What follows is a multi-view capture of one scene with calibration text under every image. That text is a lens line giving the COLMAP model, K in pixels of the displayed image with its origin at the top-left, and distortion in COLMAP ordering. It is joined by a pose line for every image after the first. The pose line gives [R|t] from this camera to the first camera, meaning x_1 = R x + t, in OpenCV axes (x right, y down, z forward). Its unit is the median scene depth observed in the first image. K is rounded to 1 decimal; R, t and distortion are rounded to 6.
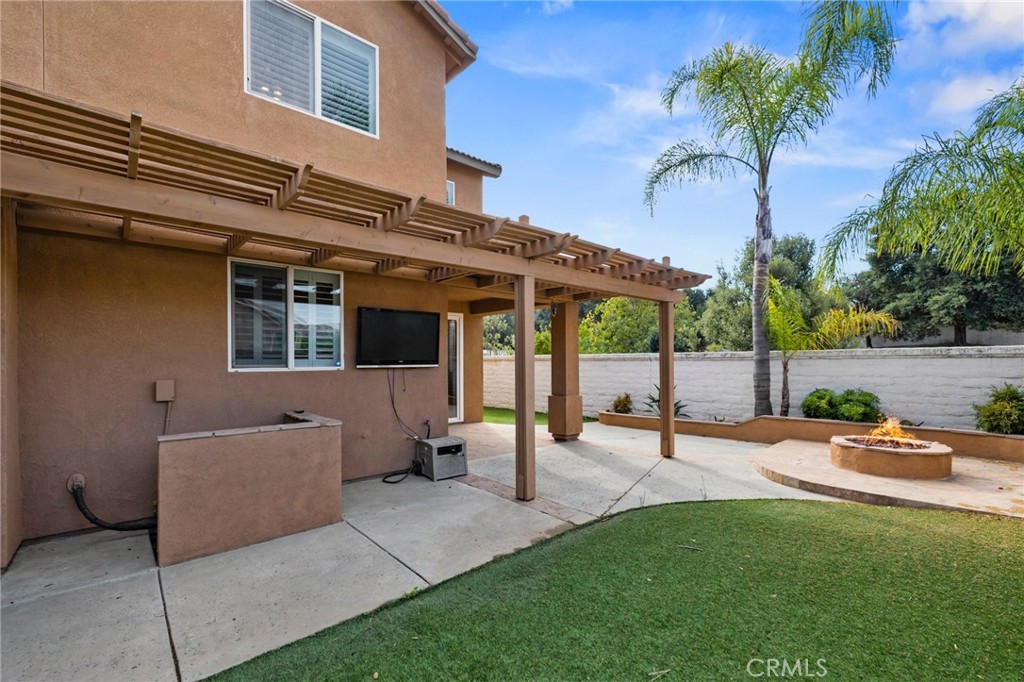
lens RADIAL K [[436.6, 0, 525.4], [0, 436.6, 366.4], [0, 0, 1]] dist [-0.000609, 0.000888]
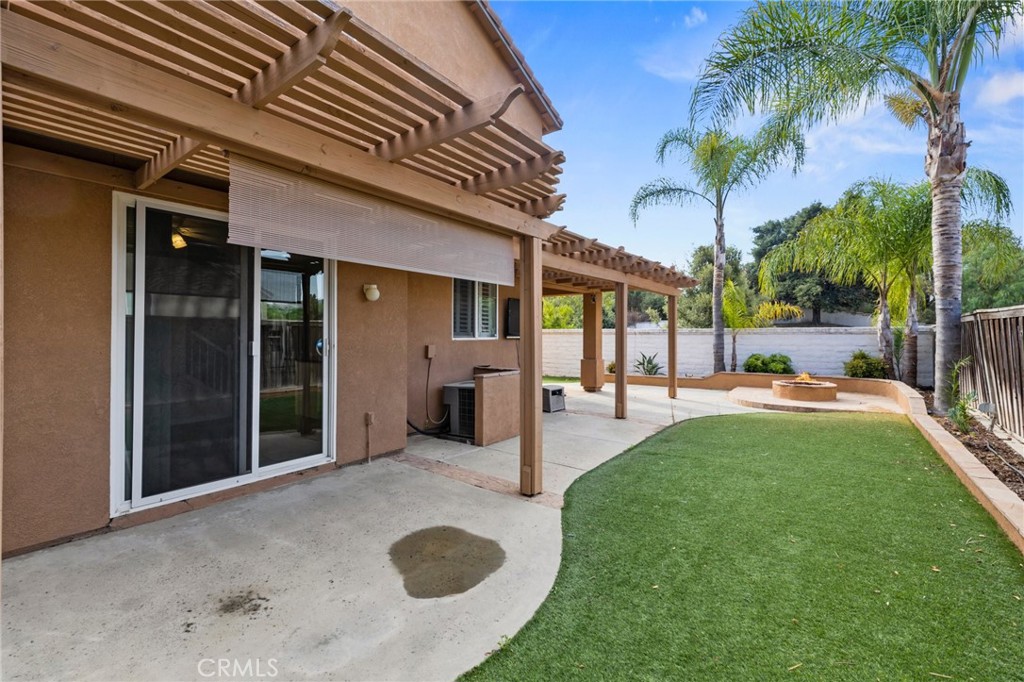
lens RADIAL K [[436.6, 0, 515.0], [0, 436.6, 342.3], [0, 0, 1]] dist [-0.000609, 0.000888]
pose [[0.981712, 0.003069, 0.190346, -0.473367], [-0.004186, 0.999976, 0.005468, 0.007012], [-0.190325, -0.006165, 0.981702, -0.363532]]
